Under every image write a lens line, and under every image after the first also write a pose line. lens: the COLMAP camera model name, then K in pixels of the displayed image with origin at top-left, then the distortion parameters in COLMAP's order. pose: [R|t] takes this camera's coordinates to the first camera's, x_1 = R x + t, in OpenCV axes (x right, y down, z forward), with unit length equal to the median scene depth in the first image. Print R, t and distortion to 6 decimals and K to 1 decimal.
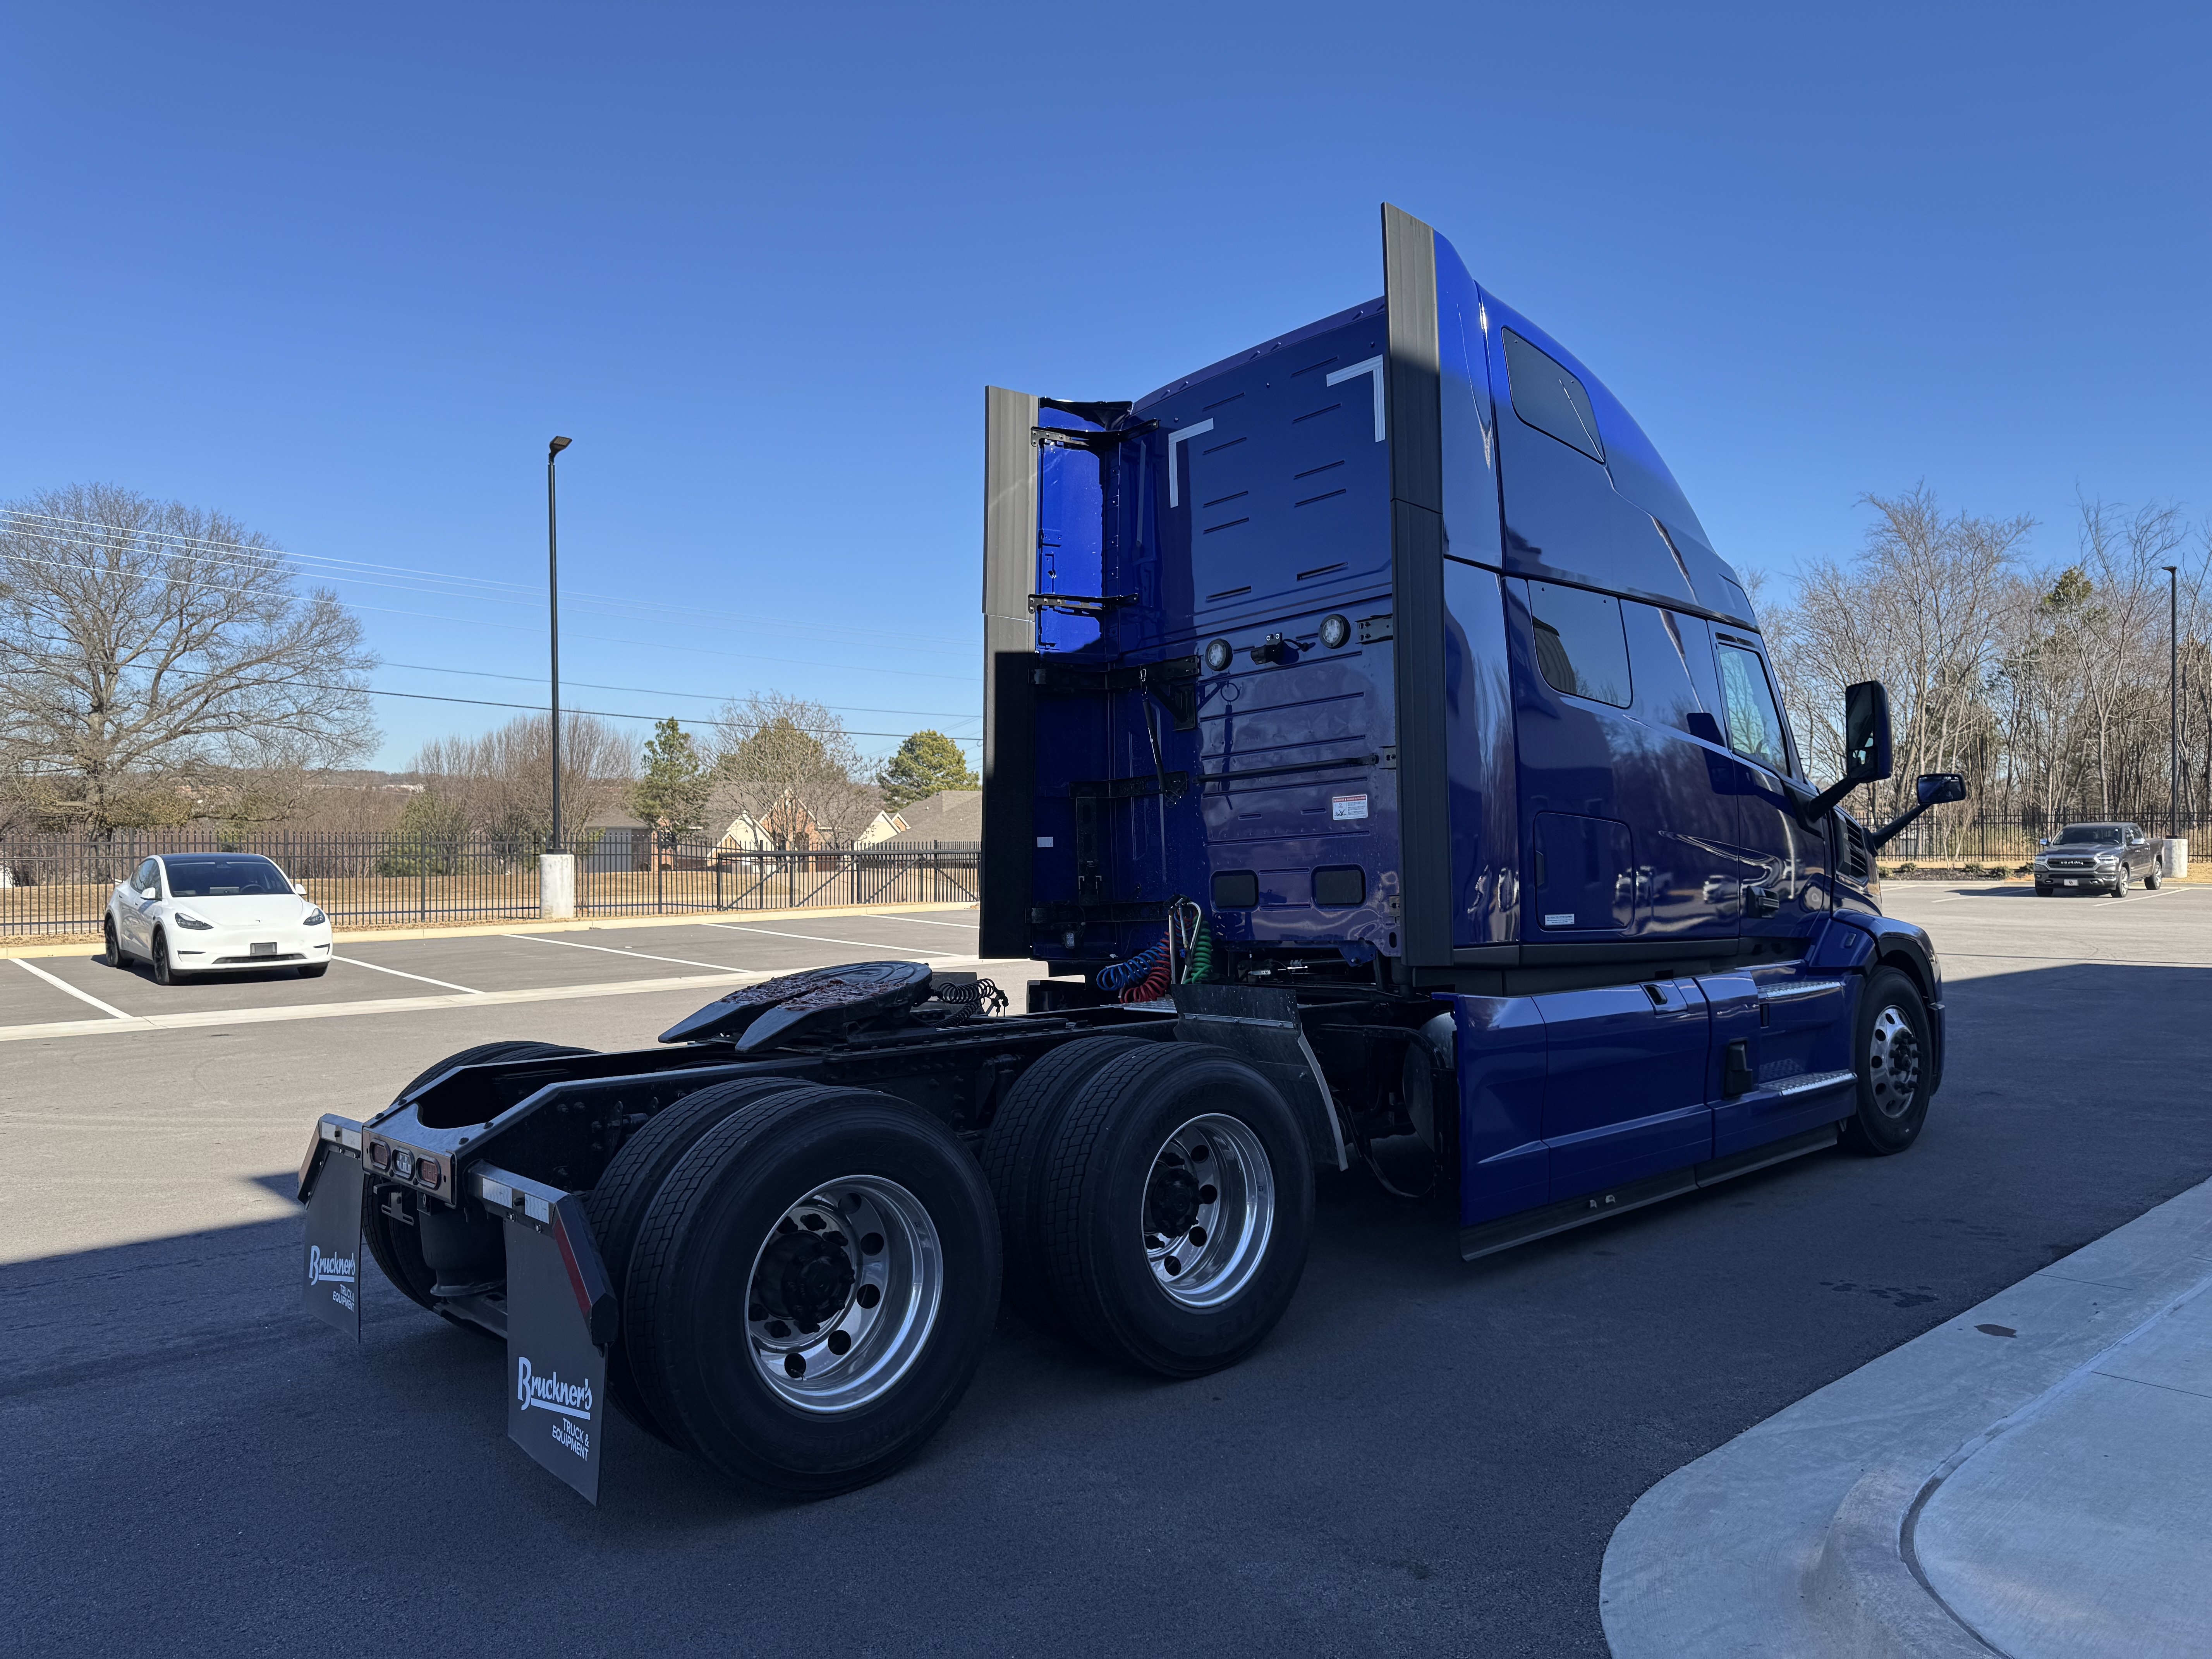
lens RADIAL K [[1553.9, 0, 1099.7], [0, 1553.9, 844.4], [0, 0, 1]] dist [0.067454, -0.076783]
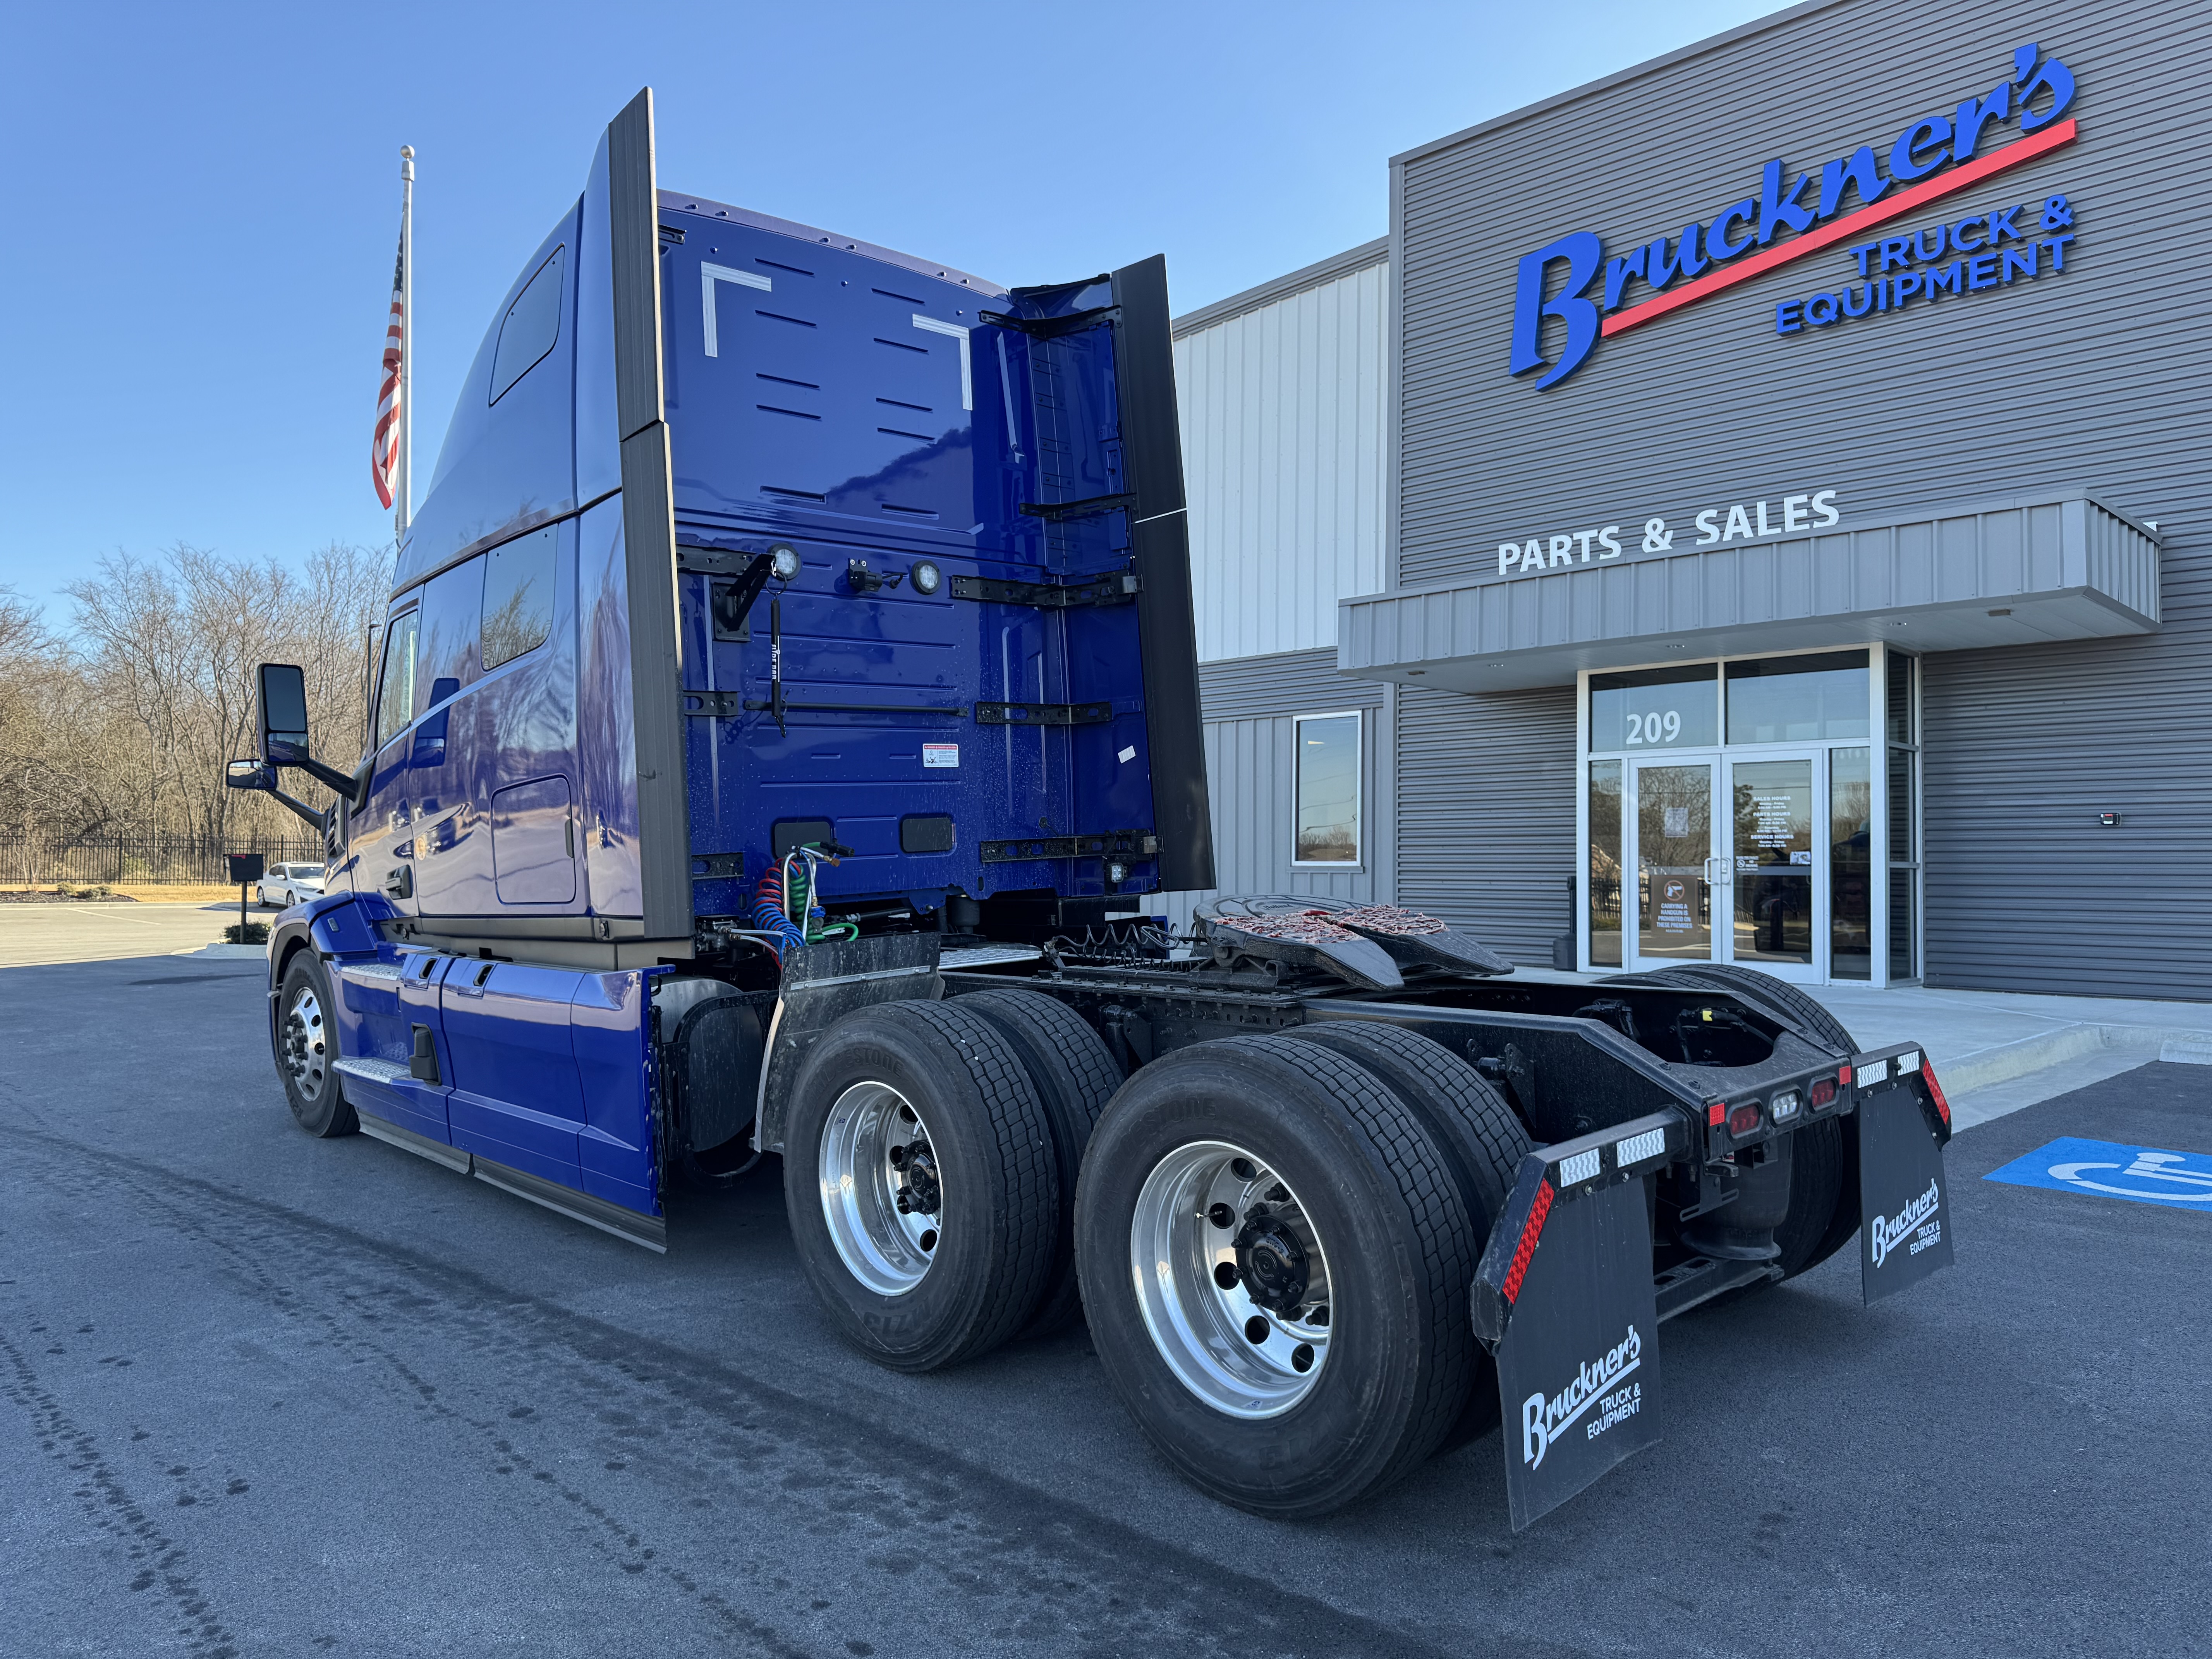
lens RADIAL K [[1553.9, 0, 1099.7], [0, 1553.9, 844.4], [0, 0, 1]] dist [0.067454, -0.076783]
pose [[-0.063567, 0.019670, 0.997784, -0.839313], [0.000890, 0.999806, -0.019653, 0.052921], [-0.997977, -0.000361, -0.063572, 0.946181]]
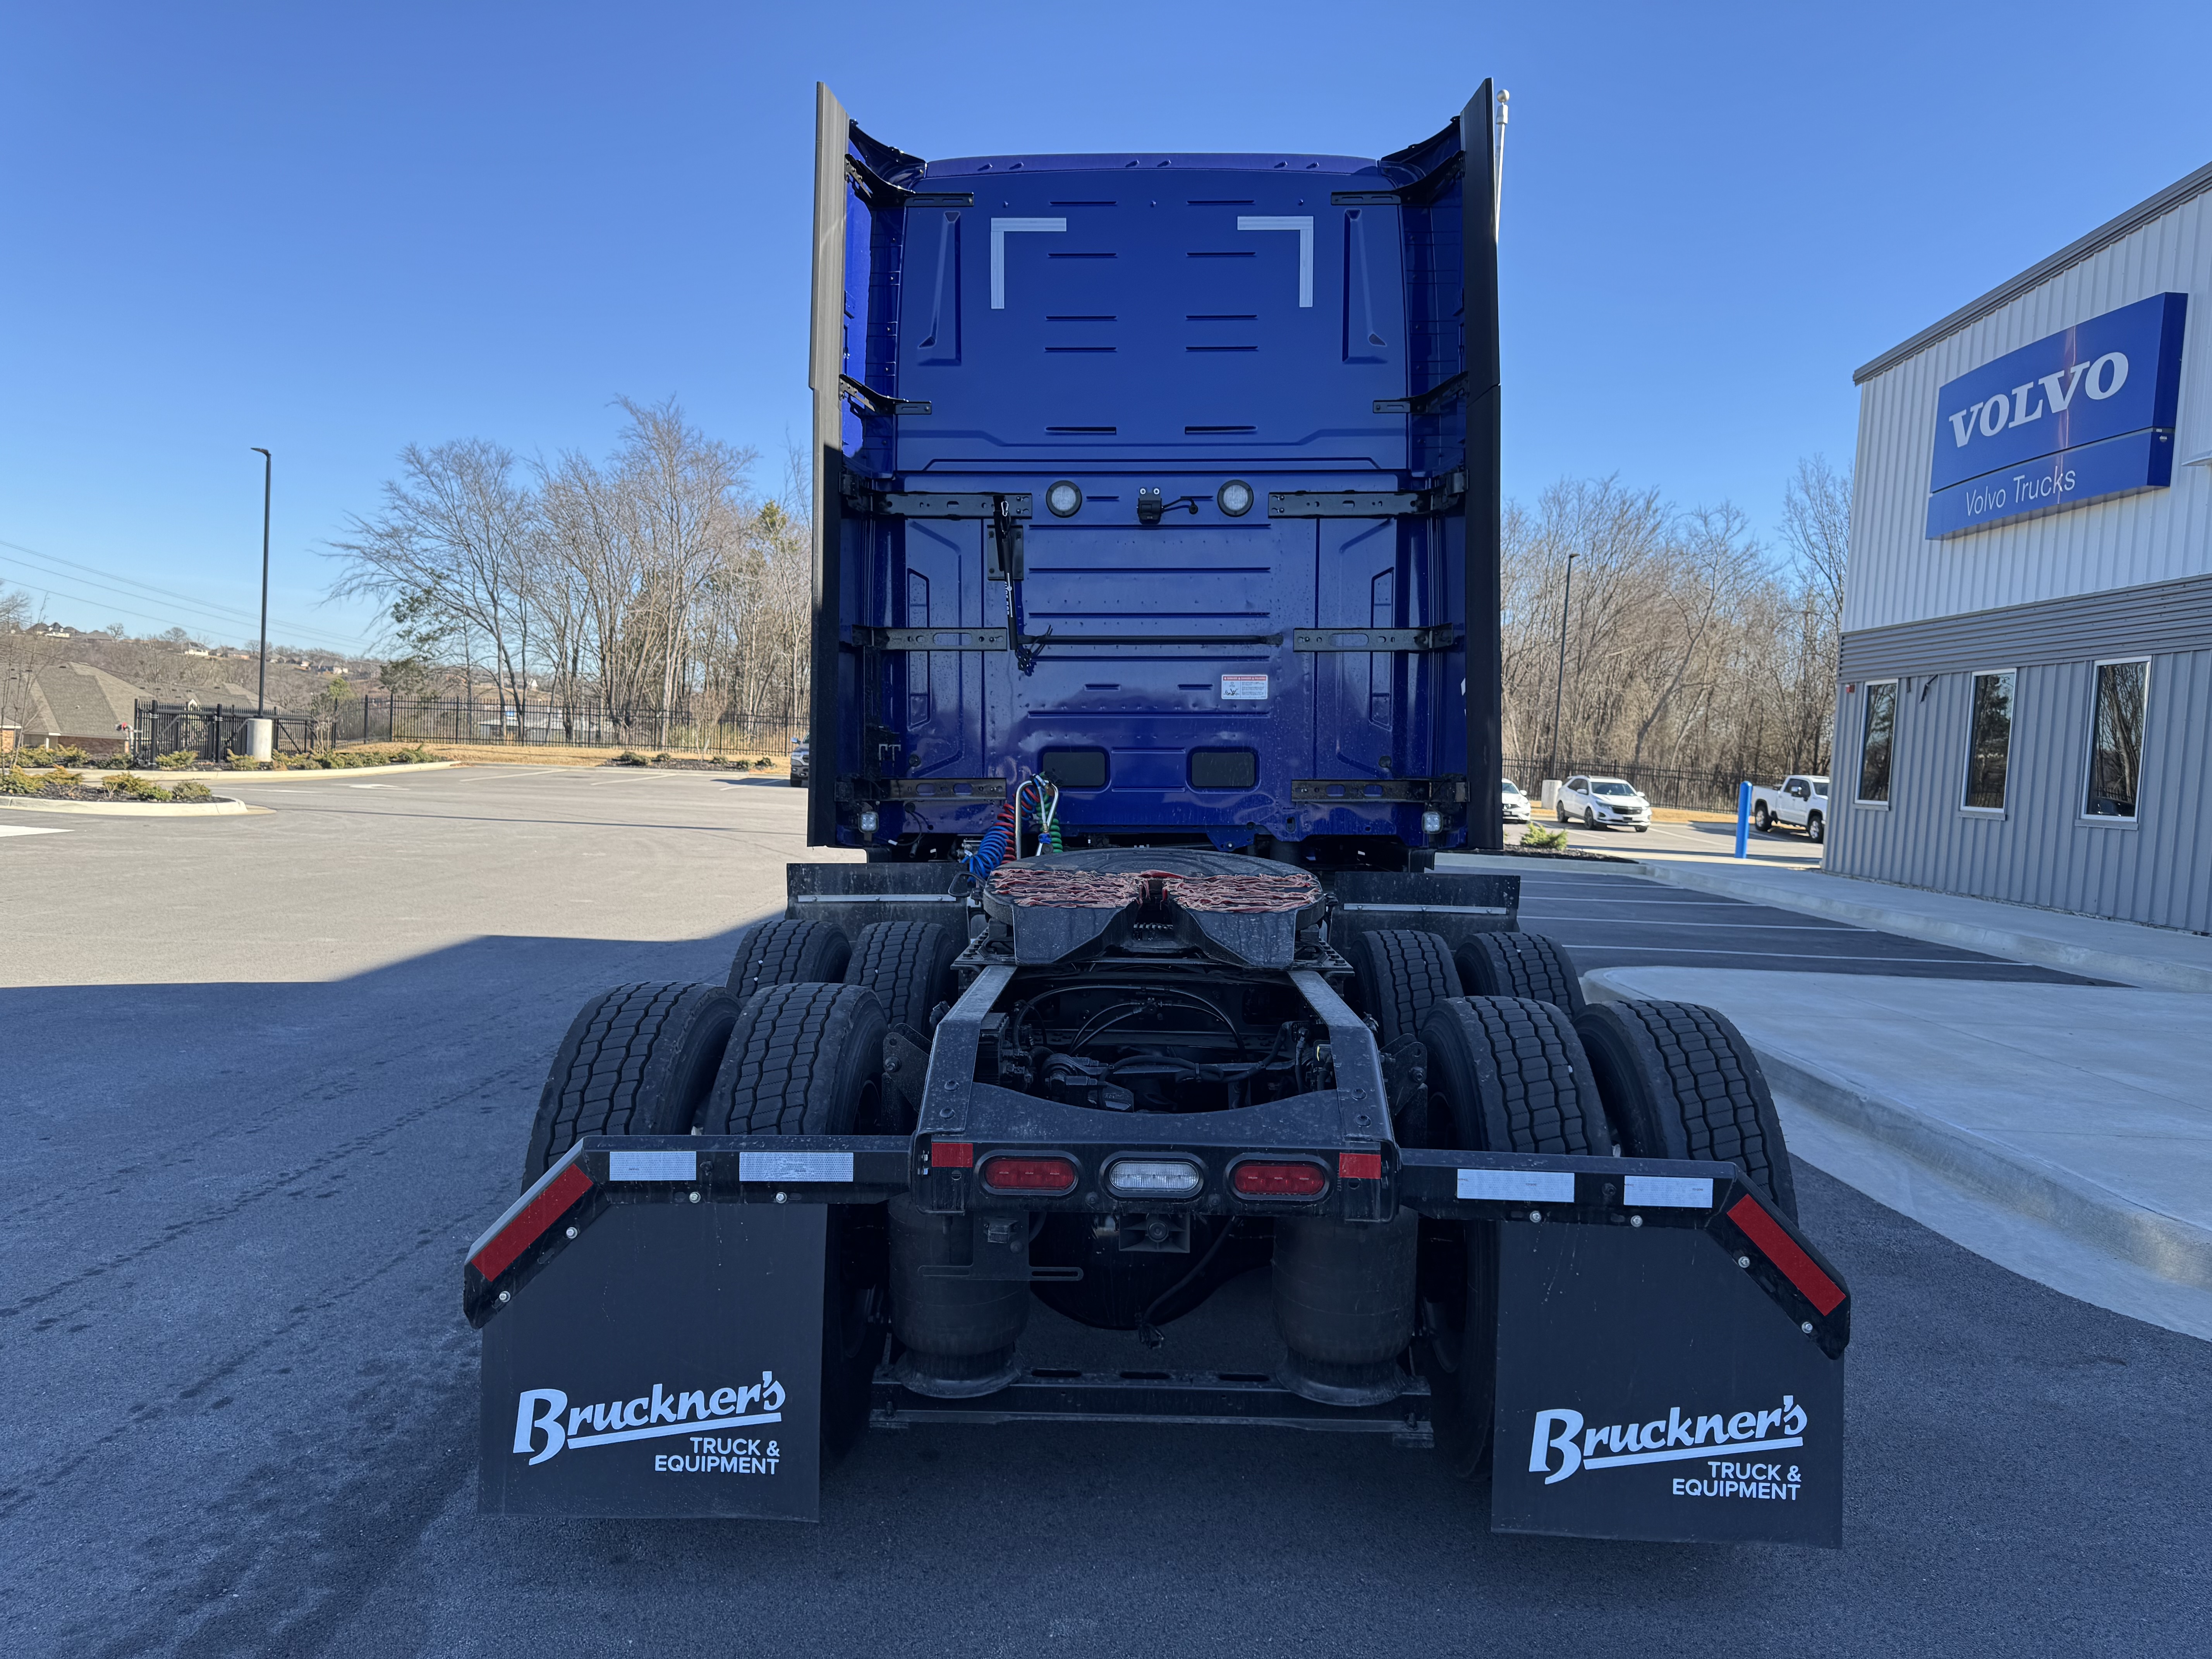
lens RADIAL K [[1553.9, 0, 1099.7], [0, 1553.9, 844.4], [0, 0, 1]] dist [0.067454, -0.076783]
pose [[0.662564, -0.002658, 0.749001, -0.609011], [-0.053033, 0.997317, 0.050452, 0.029235], [-0.747126, -0.073150, 0.660645, 0.418306]]
